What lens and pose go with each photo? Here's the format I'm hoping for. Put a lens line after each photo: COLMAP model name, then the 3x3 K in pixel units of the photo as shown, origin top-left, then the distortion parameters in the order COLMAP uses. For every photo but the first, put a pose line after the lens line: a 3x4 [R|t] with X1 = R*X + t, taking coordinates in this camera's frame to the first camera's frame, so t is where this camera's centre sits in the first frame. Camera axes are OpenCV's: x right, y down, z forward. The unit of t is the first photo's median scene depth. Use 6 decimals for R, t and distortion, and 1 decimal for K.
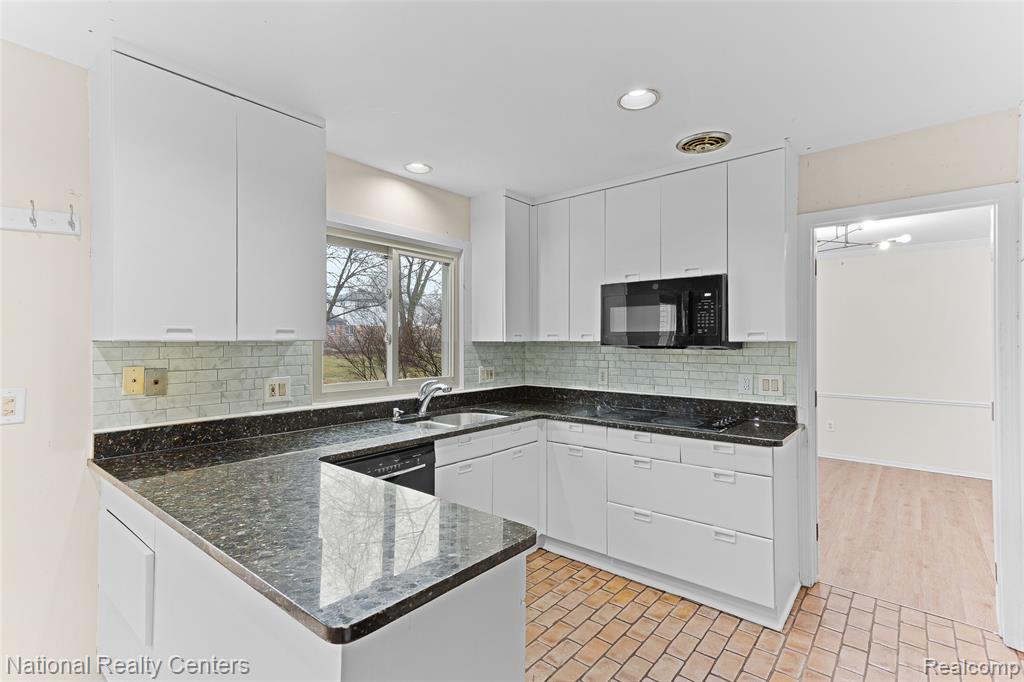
lens RADIAL K [[481.9, 0, 511.5], [0, 481.9, 340.1], [0, 0, 1]] dist [0.025690, -0.001487]
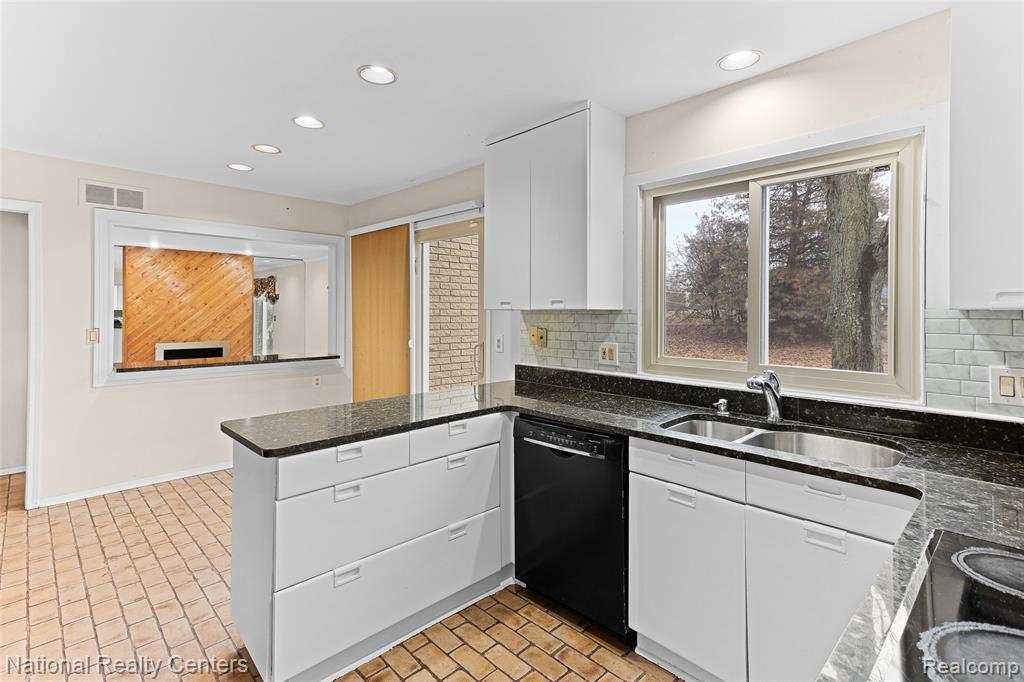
lens RADIAL K [[481.9, 0, 503.2], [0, 481.9, 311.7], [0, 0, 1]] dist [0.025690, -0.001487]
pose [[-0.109601, -0.001115, -0.993975, 0.572448], [0.002239, 0.999997, -0.001369, 0.006008], [0.993973, -0.002376, -0.109598, 0.781984]]
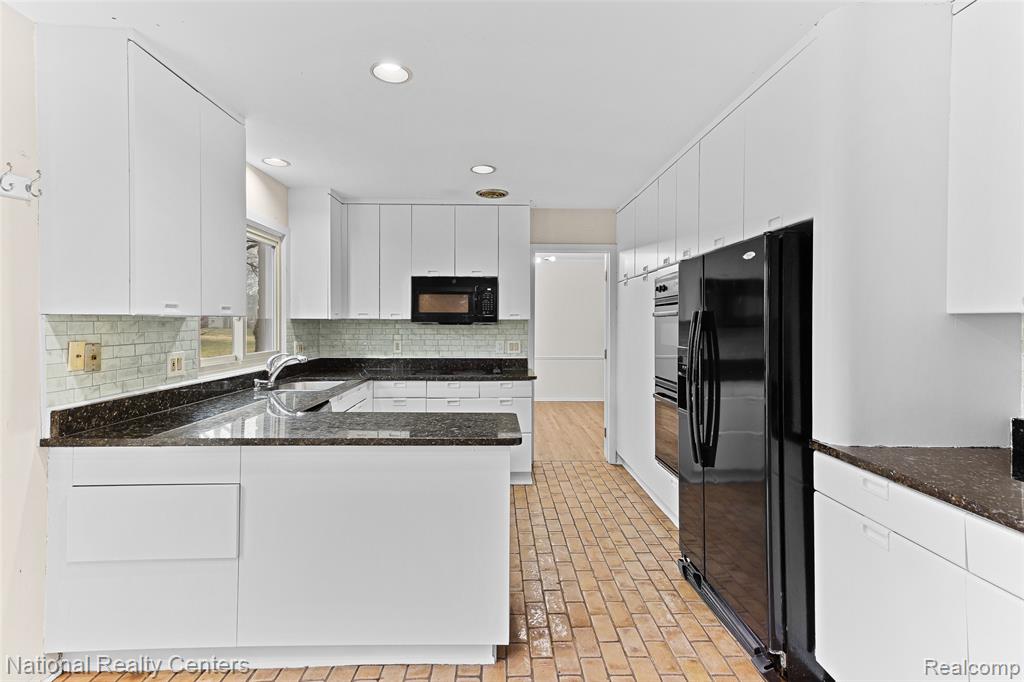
lens RADIAL K [[481.9, 0, 503.3], [0, 481.9, 325.3], [0, 0, 1]] dist [0.025690, -0.001487]
pose [[0.761868, -0.002162, 0.647729, -0.552275], [-0.005463, 0.999937, 0.009763, 0.005580], [-0.647709, -0.010976, 0.761808, -0.208112]]
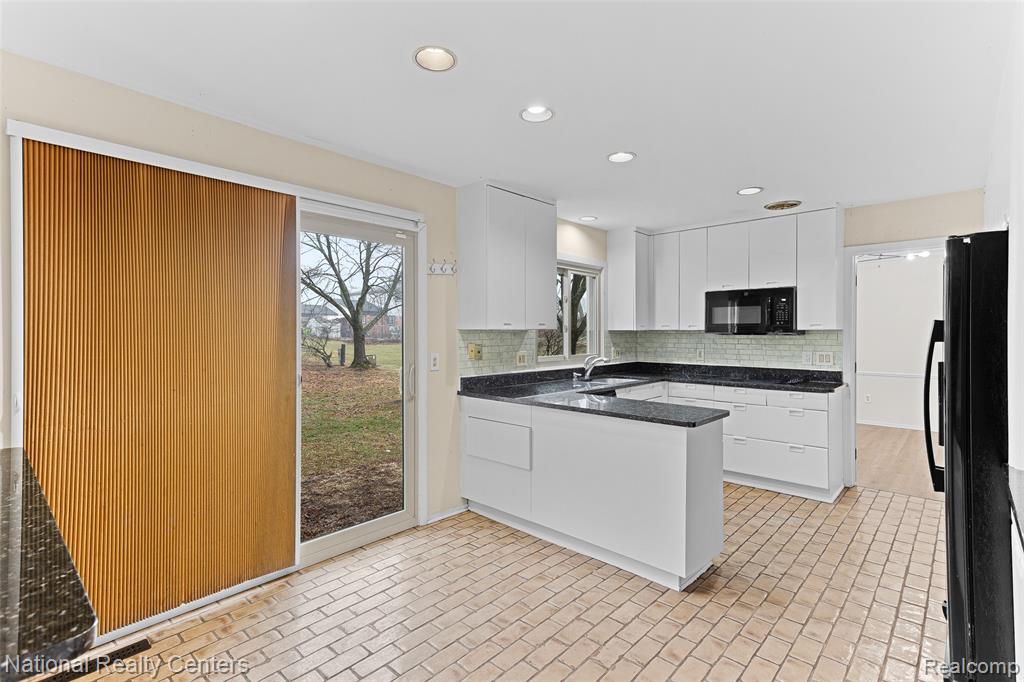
lens RADIAL K [[481.9, 0, 508.5], [0, 481.9, 334.6], [0, 0, 1]] dist [0.025690, -0.001487]
pose [[0.998168, -0.000409, -0.060497, -0.378215], [0.001077, 0.999939, 0.010998, -0.000447], [0.060488, -0.011043, 0.998108, -0.607568]]
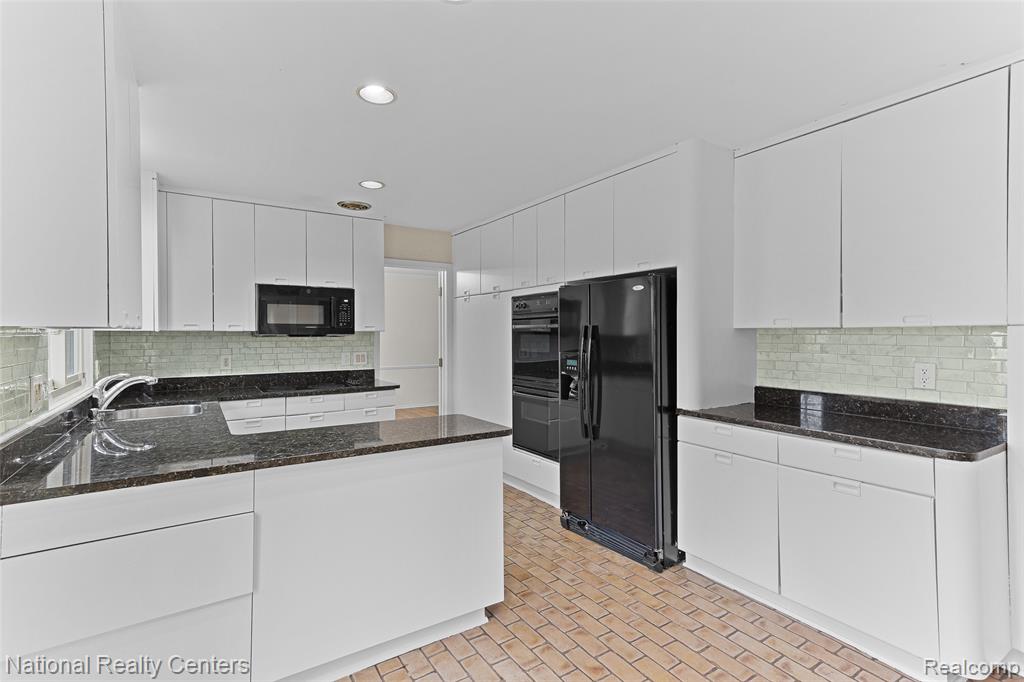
lens RADIAL K [[481.9, 0, 500.2], [0, 481.9, 337.5], [0, 0, 1]] dist [0.025690, -0.001487]
pose [[0.313600, -0.008520, 0.949517, -0.883217], [-0.003286, 0.999944, 0.010058, 0.005286], [-0.949550, -0.006274, 0.313554, 0.049520]]
